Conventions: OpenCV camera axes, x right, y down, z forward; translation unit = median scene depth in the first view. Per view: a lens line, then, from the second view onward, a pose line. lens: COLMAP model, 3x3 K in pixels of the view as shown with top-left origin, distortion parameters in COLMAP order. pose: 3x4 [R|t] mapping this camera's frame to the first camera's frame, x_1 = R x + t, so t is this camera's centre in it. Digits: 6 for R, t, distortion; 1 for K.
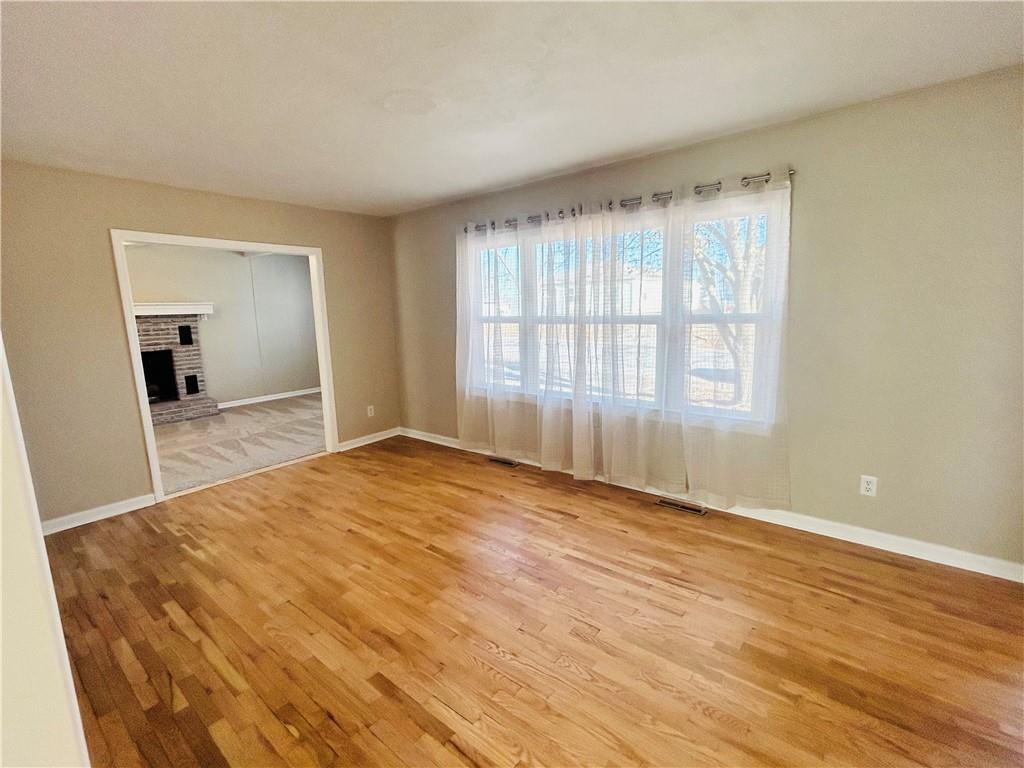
lens RADIAL K [[461.9, 0, 509.7], [0, 461.9, 382.4], [0, 0, 1]] dist [-0.004754, 0.002898]
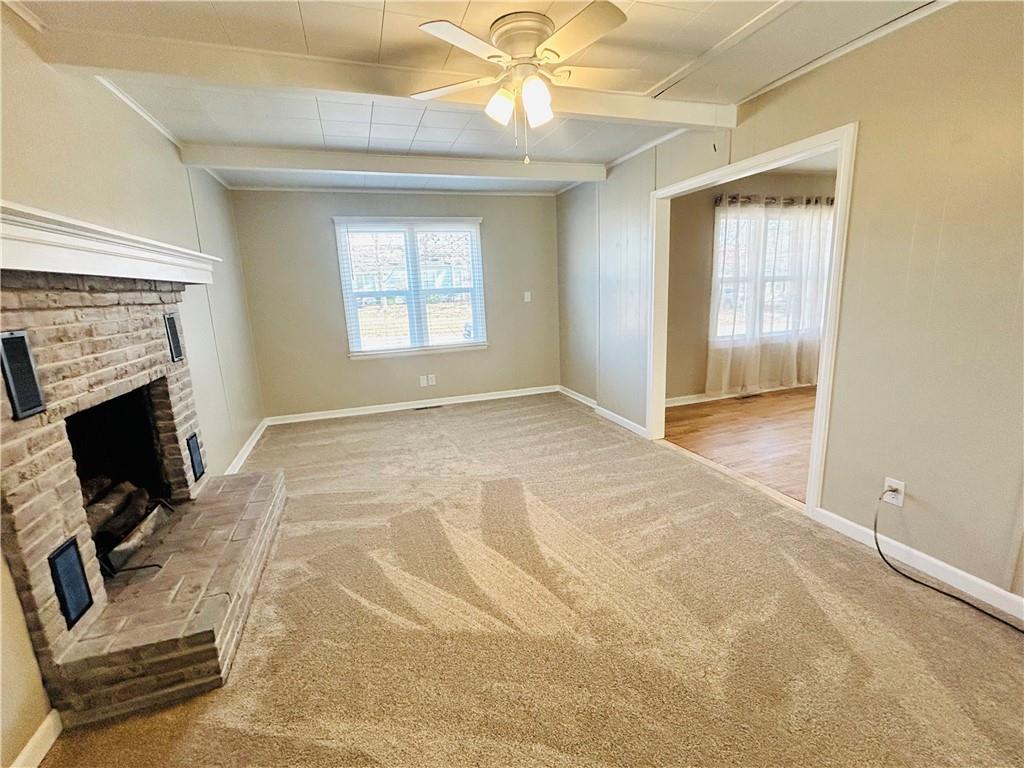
lens RADIAL K [[461.9, 0, 510.0], [0, 461.9, 381.7], [0, 0, 1]] dist [-0.004754, 0.002898]
pose [[0.538916, -0.165627, 0.825916, -1.828981], [0.165980, 0.982136, 0.088652, -0.107767], [-0.825845, 0.089310, 0.556780, 1.123916]]
